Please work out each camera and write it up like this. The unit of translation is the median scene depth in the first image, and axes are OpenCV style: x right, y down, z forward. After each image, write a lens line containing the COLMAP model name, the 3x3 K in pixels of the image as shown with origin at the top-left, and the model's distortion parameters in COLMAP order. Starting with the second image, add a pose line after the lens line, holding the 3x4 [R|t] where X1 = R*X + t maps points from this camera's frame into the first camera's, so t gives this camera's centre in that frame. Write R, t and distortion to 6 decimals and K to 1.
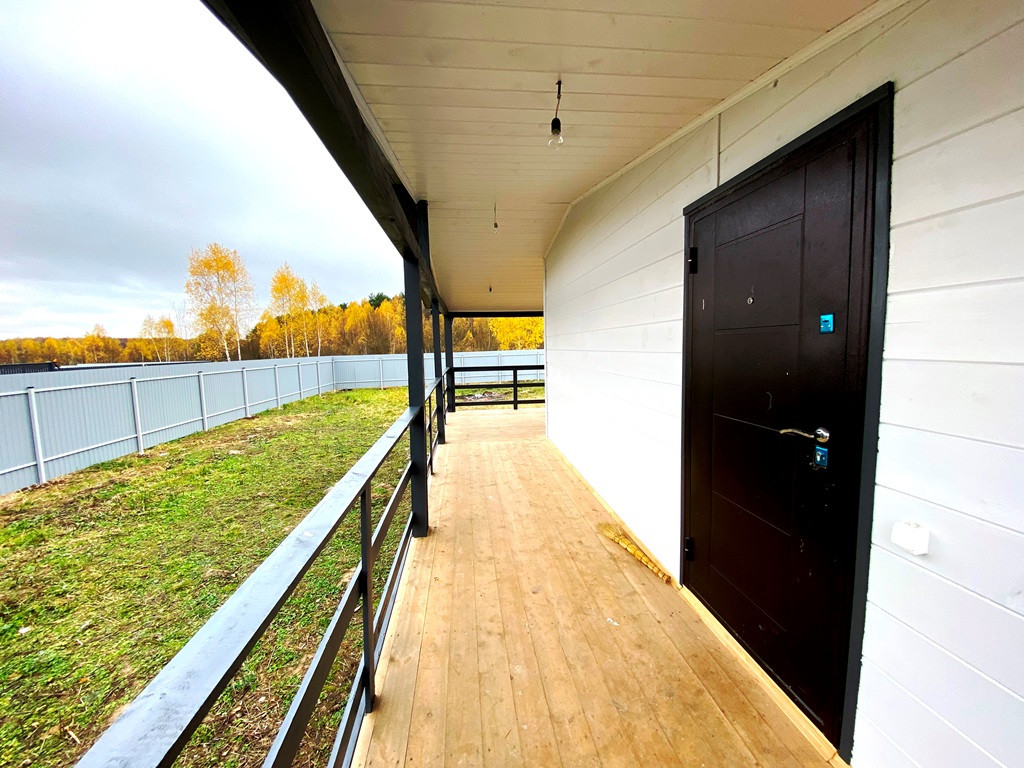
lens RADIAL K [[417.4, 0, 512.0], [0, 417.4, 384.0], [0, 0, 1]] dist [-0.021794, -0.000630]
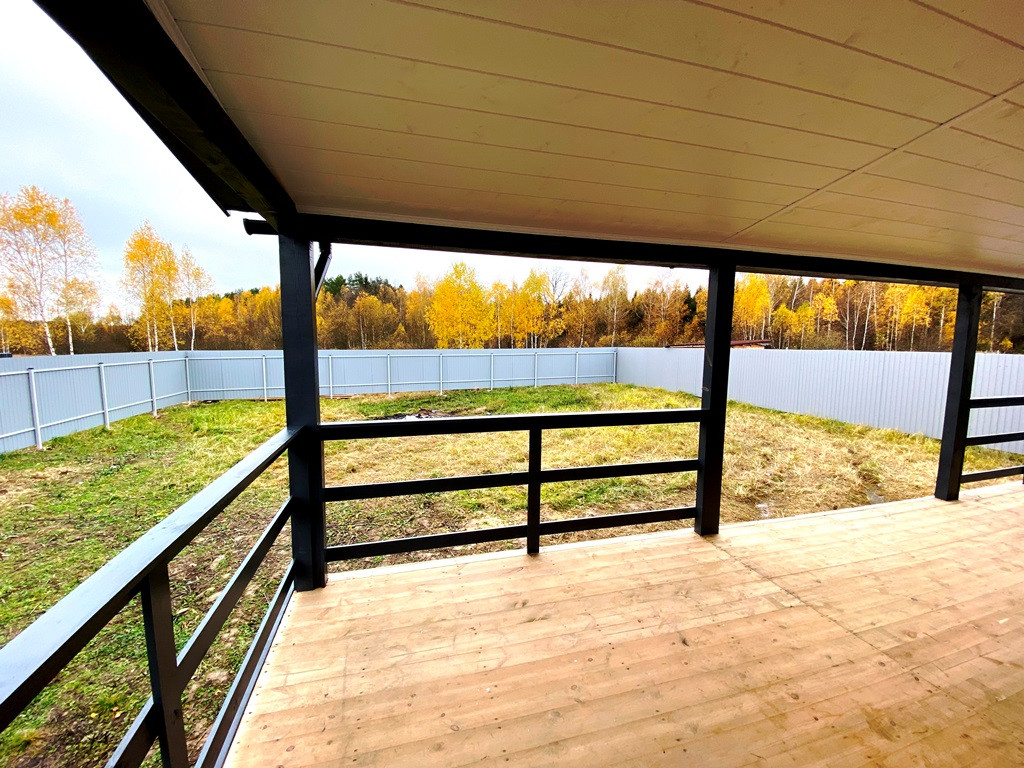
lens RADIAL K [[417.4, 0, 512.0], [0, 417.4, 384.0], [0, 0, 1]] dist [-0.021794, -0.000630]
pose [[0.987270, 0.013000, 0.158520, -0.015601], [-0.014225, 0.999877, 0.006597, -0.018289], [-0.158415, -0.008768, 0.987334, 0.185872]]
